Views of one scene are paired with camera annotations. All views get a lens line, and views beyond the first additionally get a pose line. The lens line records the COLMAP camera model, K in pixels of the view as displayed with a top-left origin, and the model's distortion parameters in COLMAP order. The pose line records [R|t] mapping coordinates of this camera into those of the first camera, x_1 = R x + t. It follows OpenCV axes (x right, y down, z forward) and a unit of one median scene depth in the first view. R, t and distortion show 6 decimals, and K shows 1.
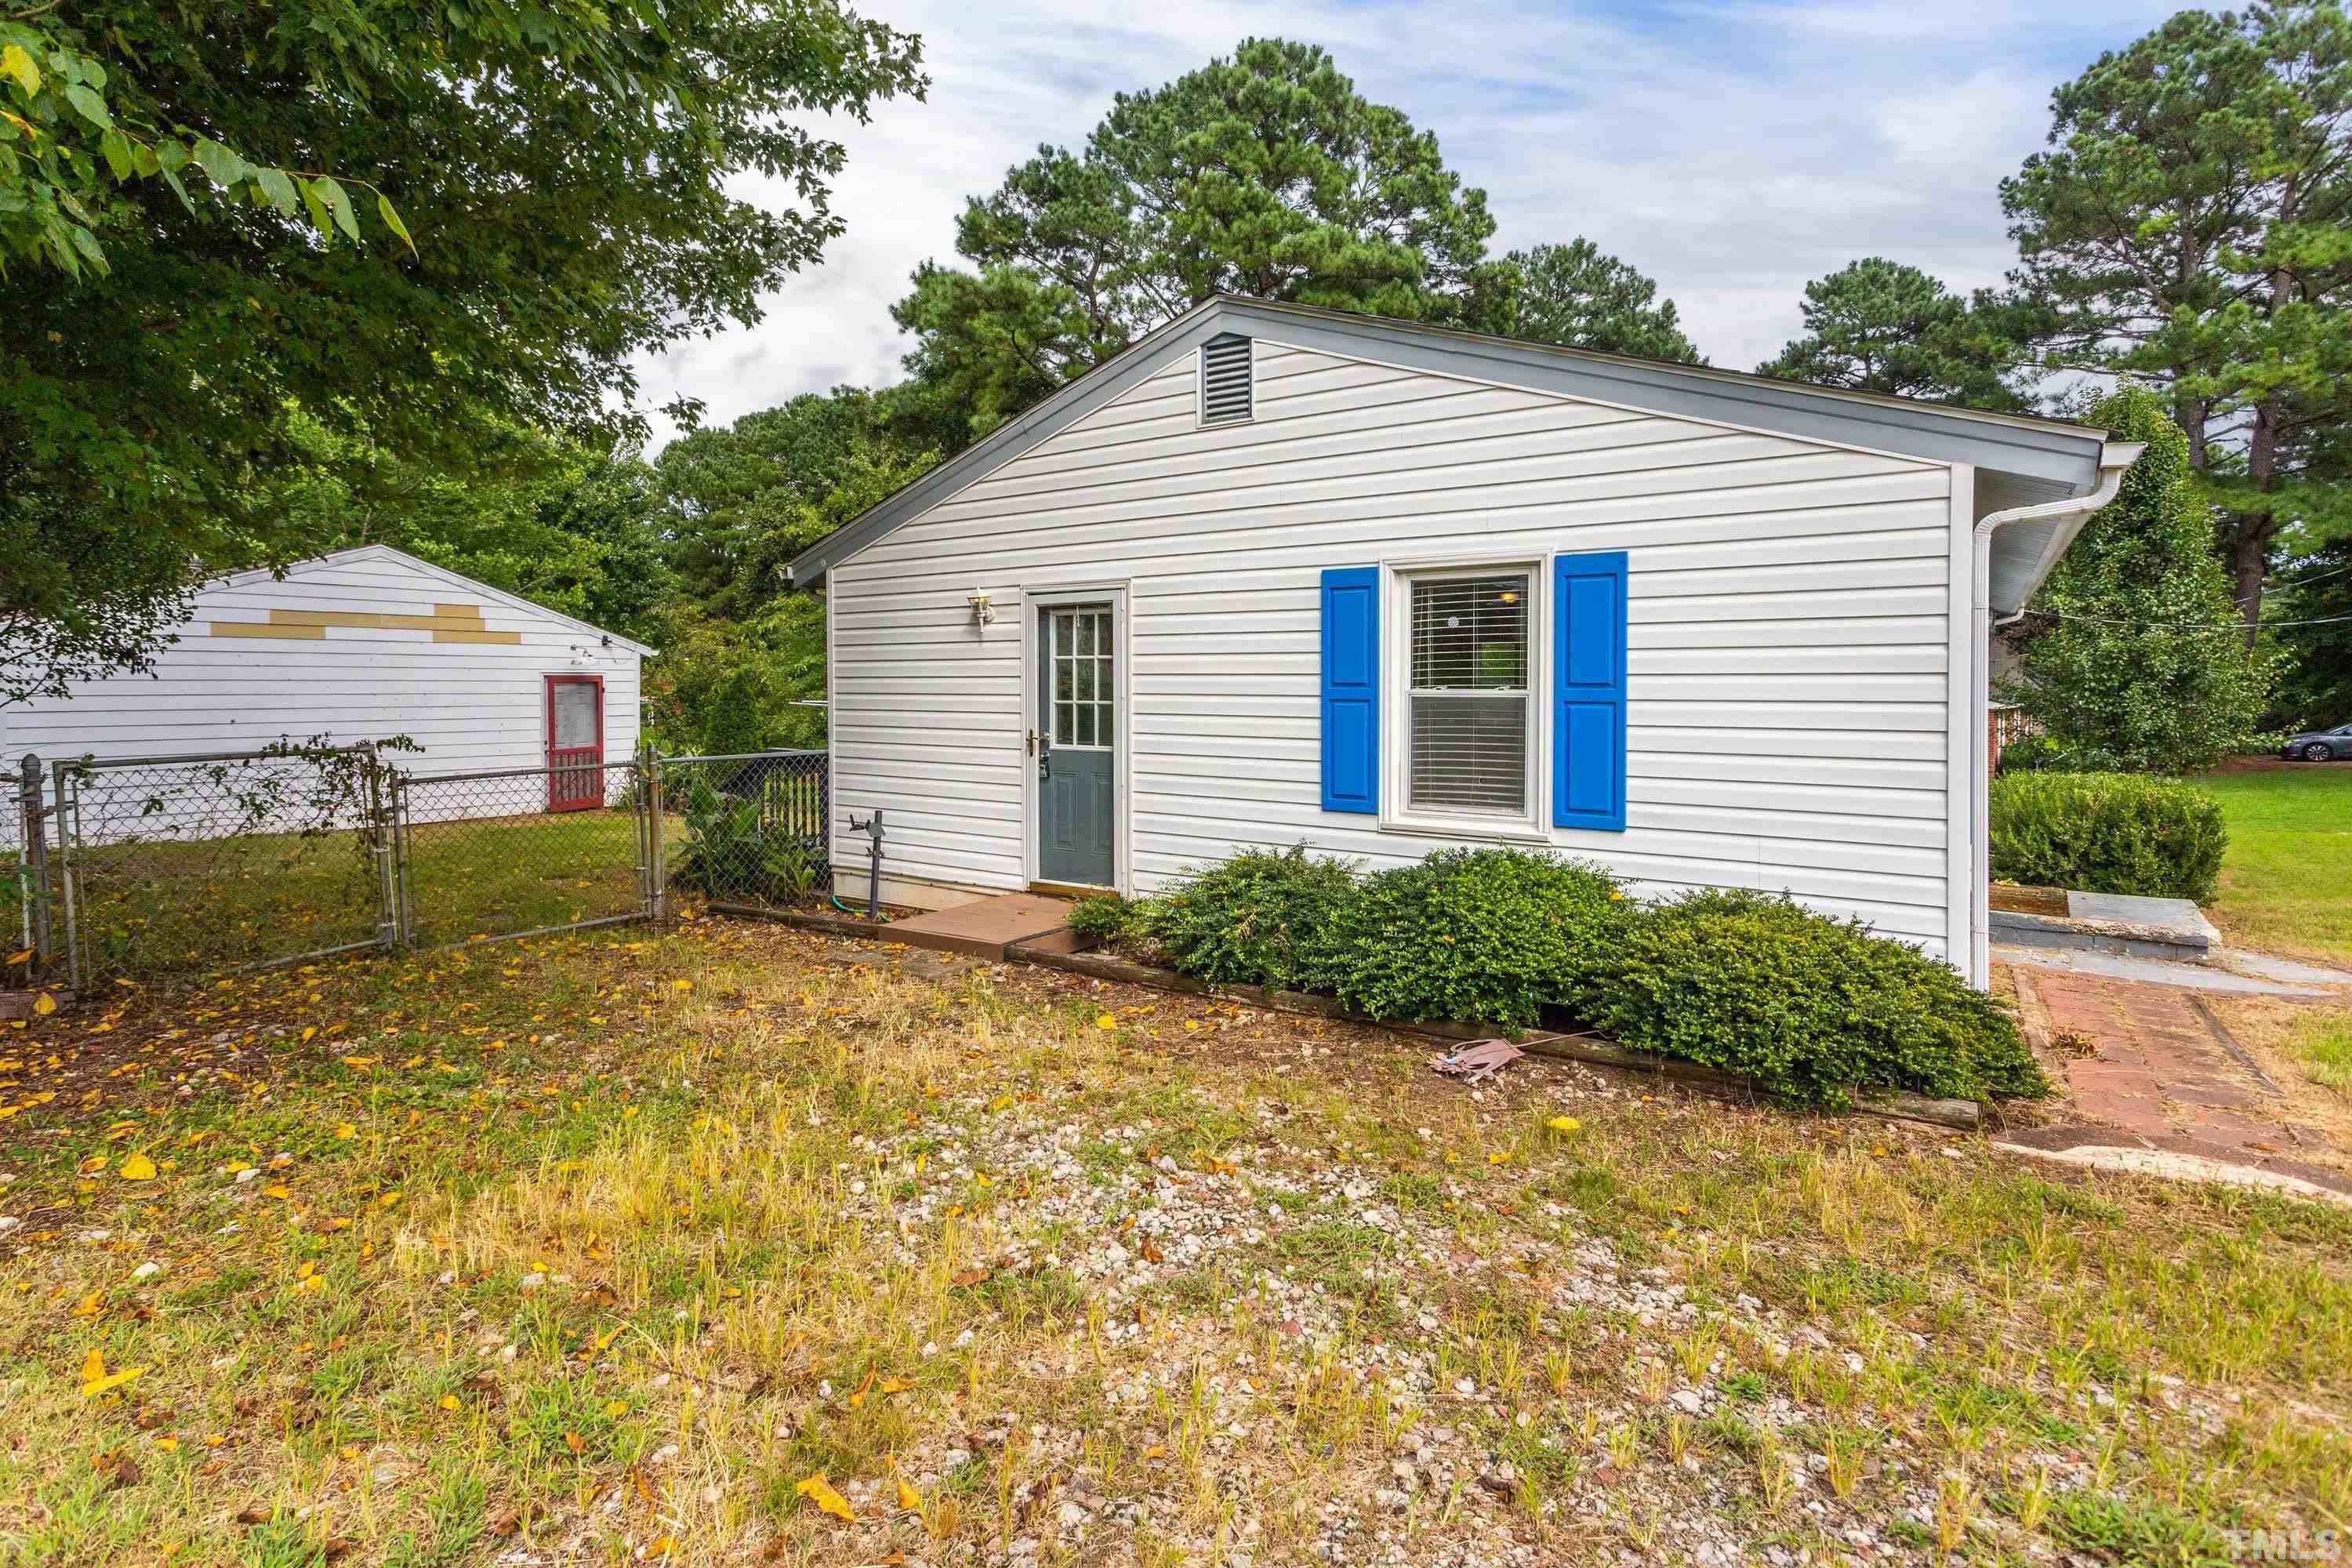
lens RADIAL K [[1173.4, 0, 1185.4], [0, 1173.4, 715.0], [0, 0, 1]] dist [0.002913, 0.000782]
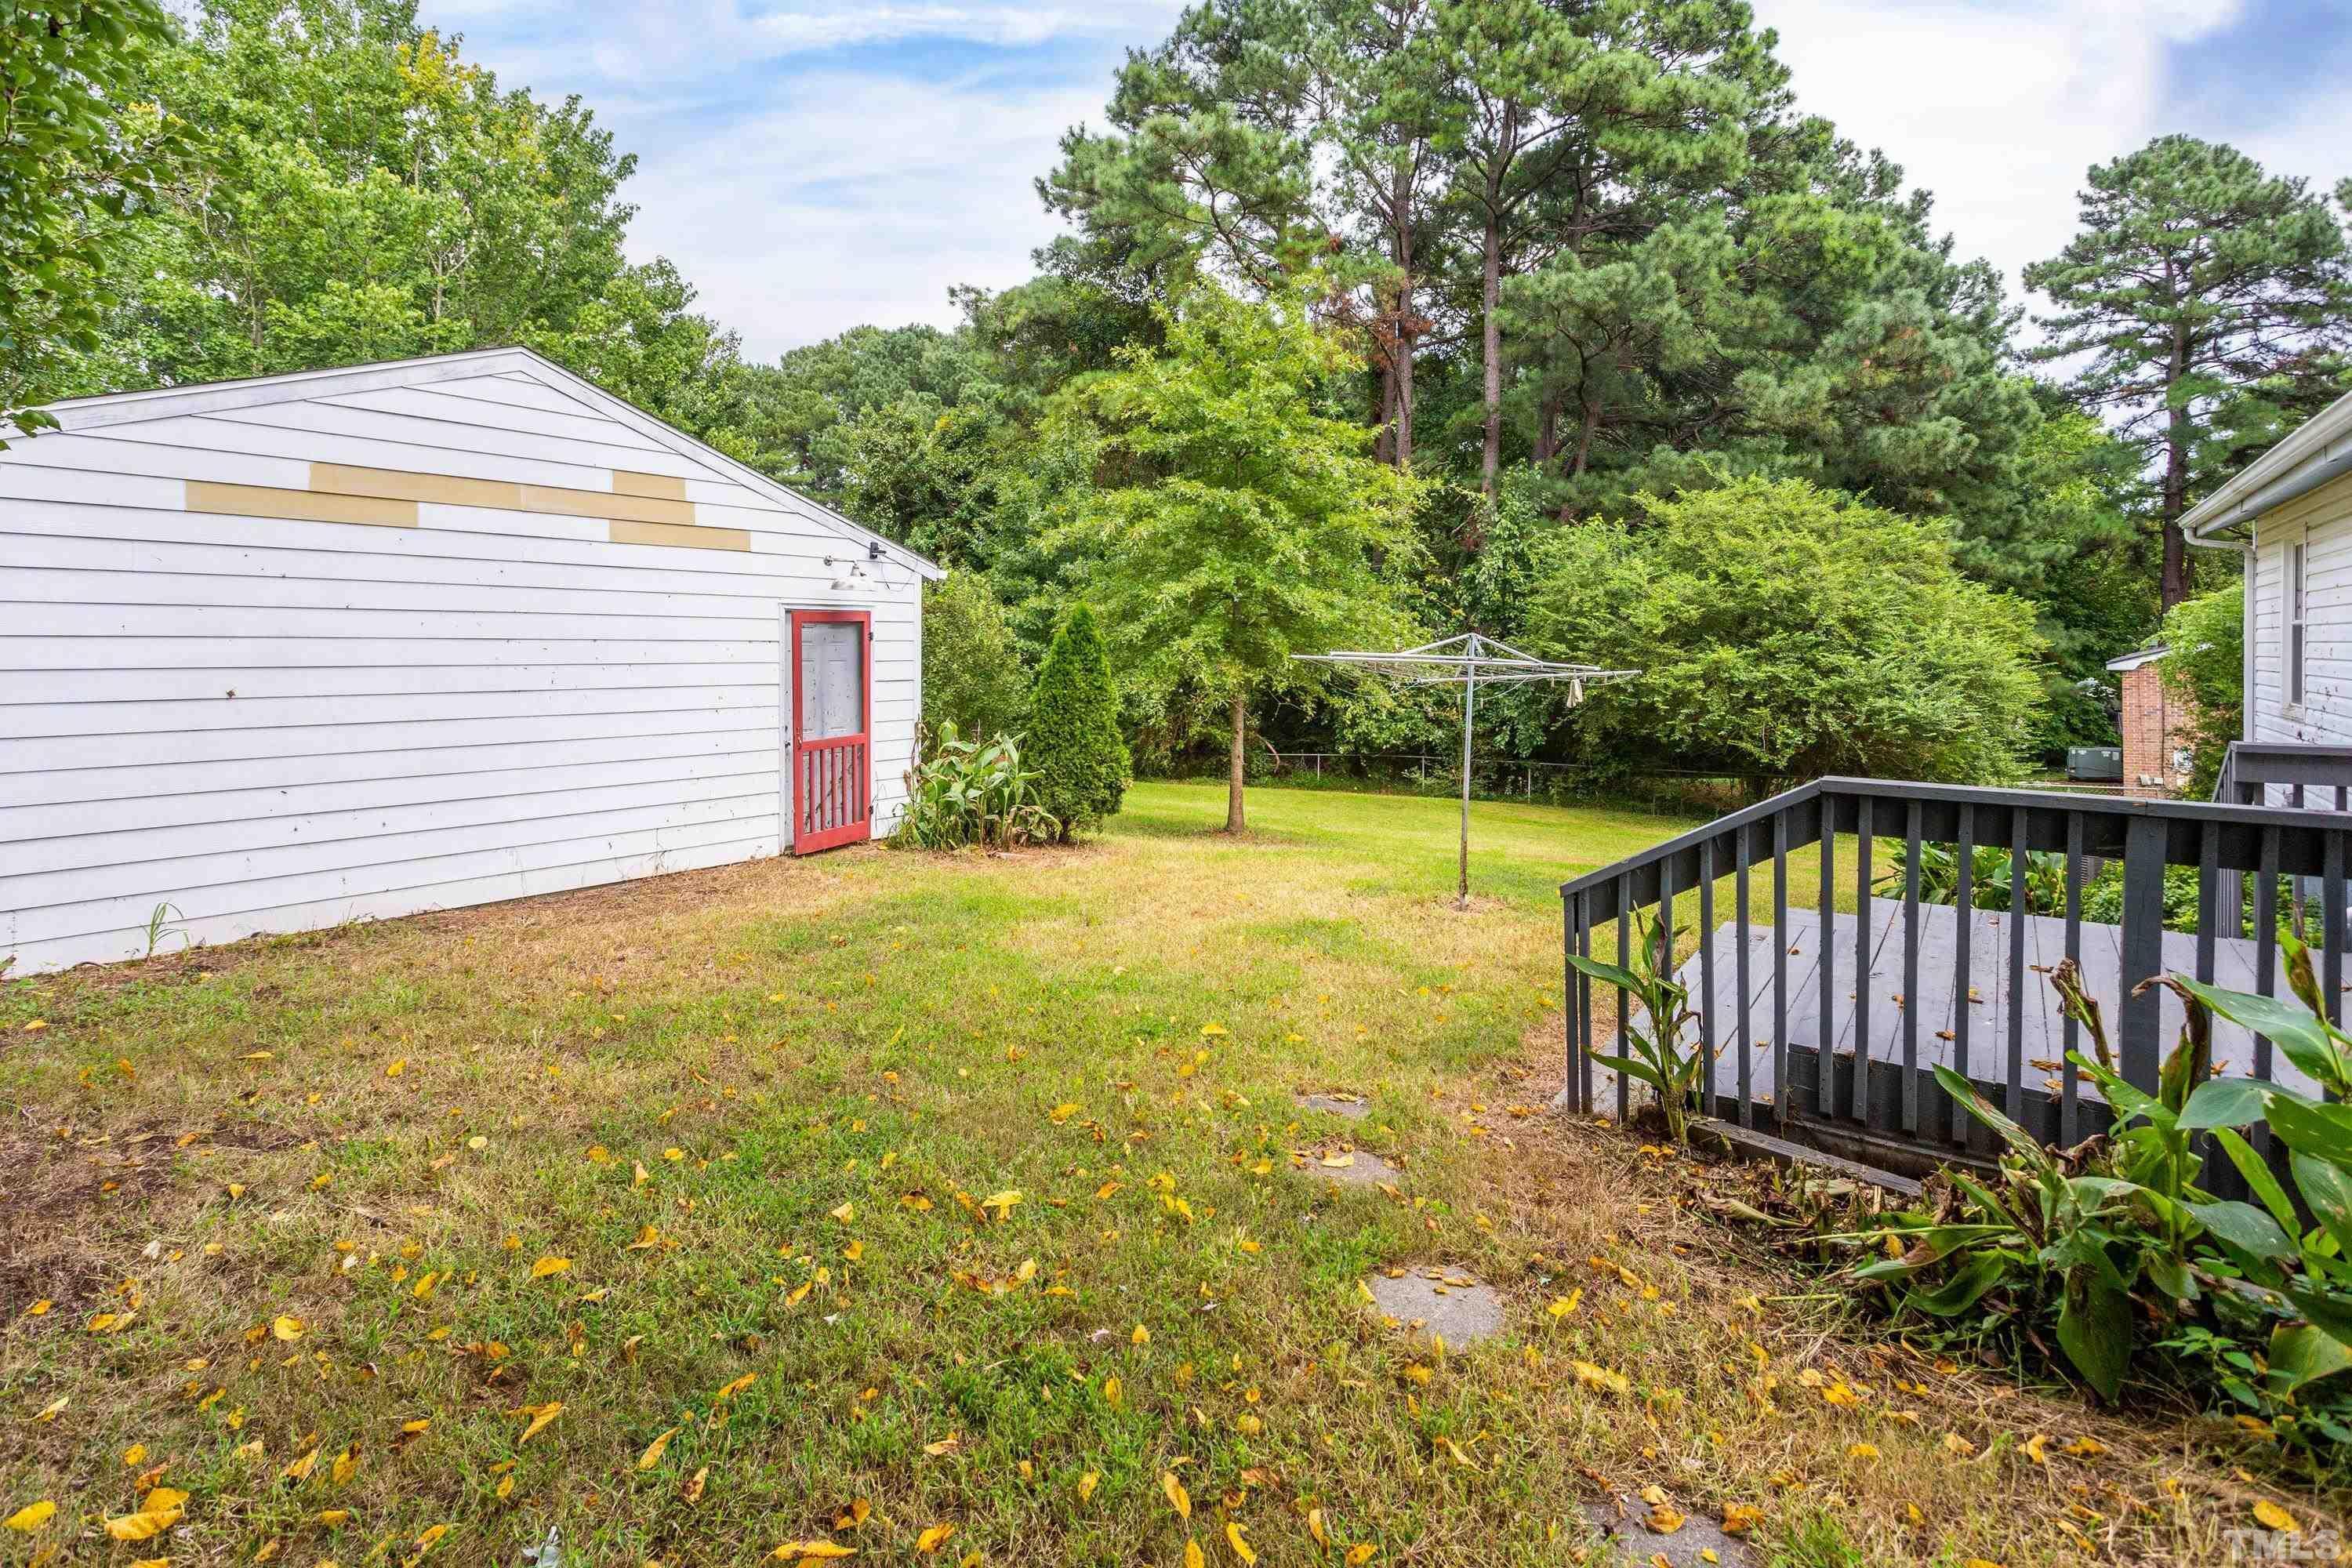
lens RADIAL K [[1220.1, 0, 1212.4], [0, 1220.1, 658.8], [0, 0, 1]] dist [0.004214, 0.000619]
pose [[0.999991, -0.003598, 0.002318, -0.320912], [0.003642, 0.999802, -0.019542, 0.001924], [-0.002247, 0.019550, 0.999806, 0.390801]]
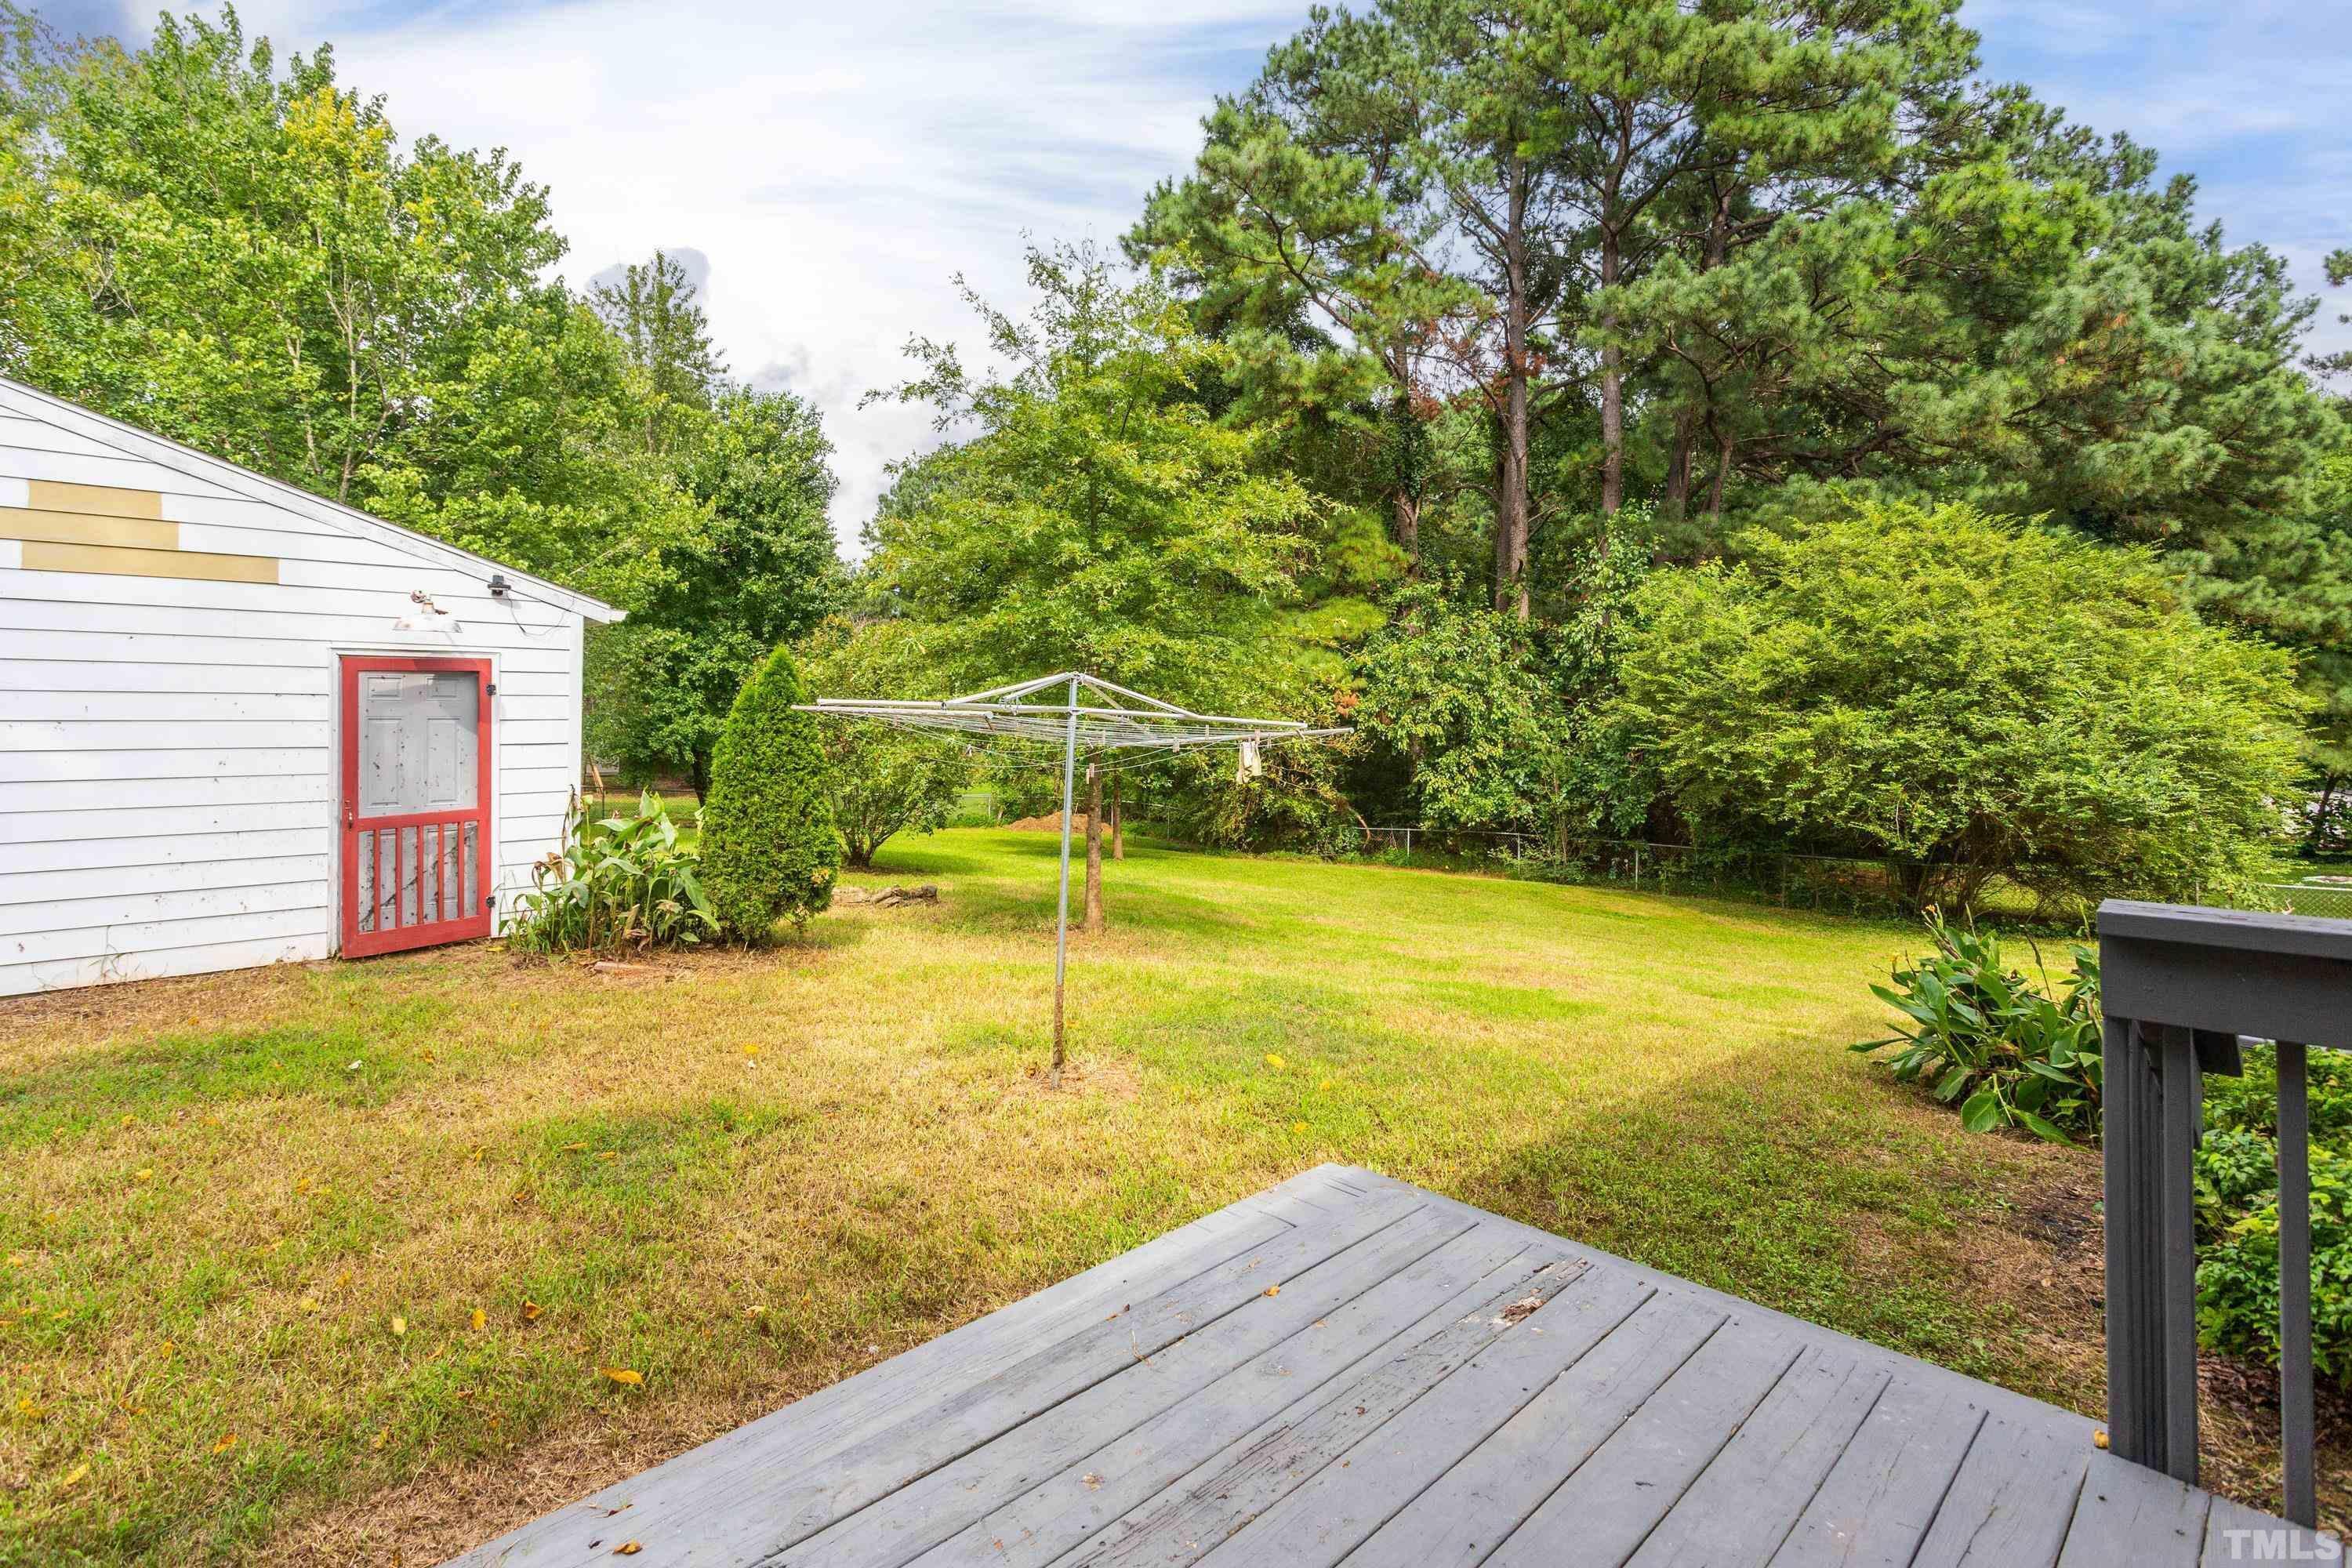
lens RADIAL K [[1173.4, 0, 1185.4], [0, 1173.4, 715.0], [0, 0, 1]] dist [0.002913, 0.000782]
pose [[0.979859, -0.007578, -0.199548, -0.124601], [0.001112, 0.999471, -0.032494, 0.004432], [0.199689, 0.031618, 0.979349, 0.577698]]
